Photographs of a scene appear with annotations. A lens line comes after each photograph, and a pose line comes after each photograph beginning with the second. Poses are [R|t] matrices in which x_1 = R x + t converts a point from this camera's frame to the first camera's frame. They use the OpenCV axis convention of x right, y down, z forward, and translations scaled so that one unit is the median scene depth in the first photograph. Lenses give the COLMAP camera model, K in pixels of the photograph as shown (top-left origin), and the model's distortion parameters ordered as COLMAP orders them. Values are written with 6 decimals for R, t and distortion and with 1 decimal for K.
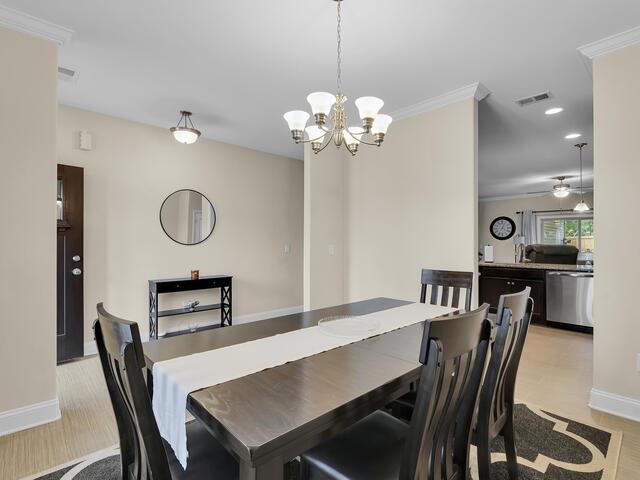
lens RADIAL K [[318.6, 0, 313.5], [0, 318.6, 241.4], [0, 0, 1]] dist [-0.014961, -0.000374]
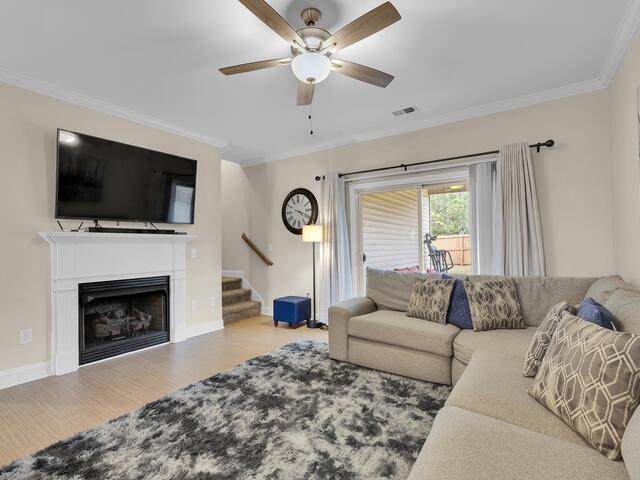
lens RADIAL K [[314.6, 0, 323.1], [0, 314.6, 239.3], [0, 0, 1]] dist [-0.009887, 0.001063]
pose [[0.969943, -0.009723, 0.243138, 0.727210], [0.013960, 0.999779, -0.015709, 0.016719], [-0.242931, 0.018631, 0.969865, 0.714522]]
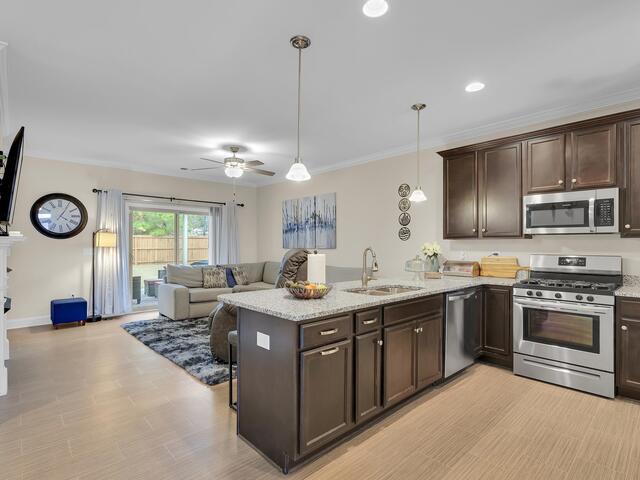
lens RADIAL K [[325.5, 0, 315.9], [0, 325.5, 244.3], [0, 0, 1]] dist [-0.003915, -0.000485]
pose [[-0.004916, -0.002060, 0.999986, 0.091475], [-0.009215, 0.999956, 0.002015, -0.000224], [-0.999945, -0.009205, -0.004935, 0.833334]]
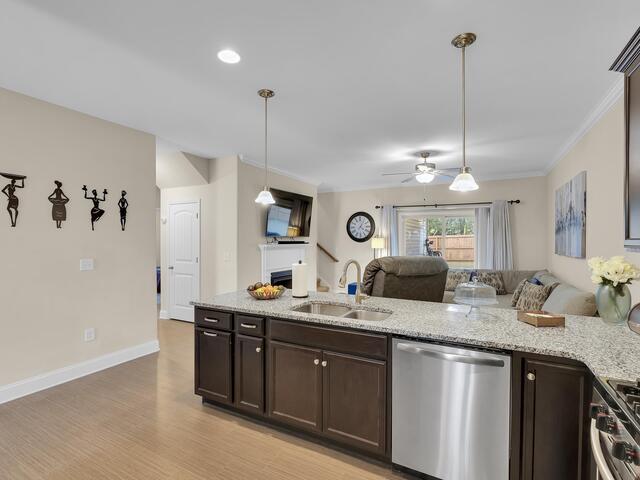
lens RADIAL K [[314.6, 0, 327.3], [0, 314.6, 242.6], [0, 0, 1]] dist [-0.009887, 0.001063]
pose [[0.933137, -0.003426, 0.359504, 0.350133], [-0.002100, 0.999886, 0.014981, -0.021260], [-0.359514, -0.014734, 0.933023, 0.447344]]
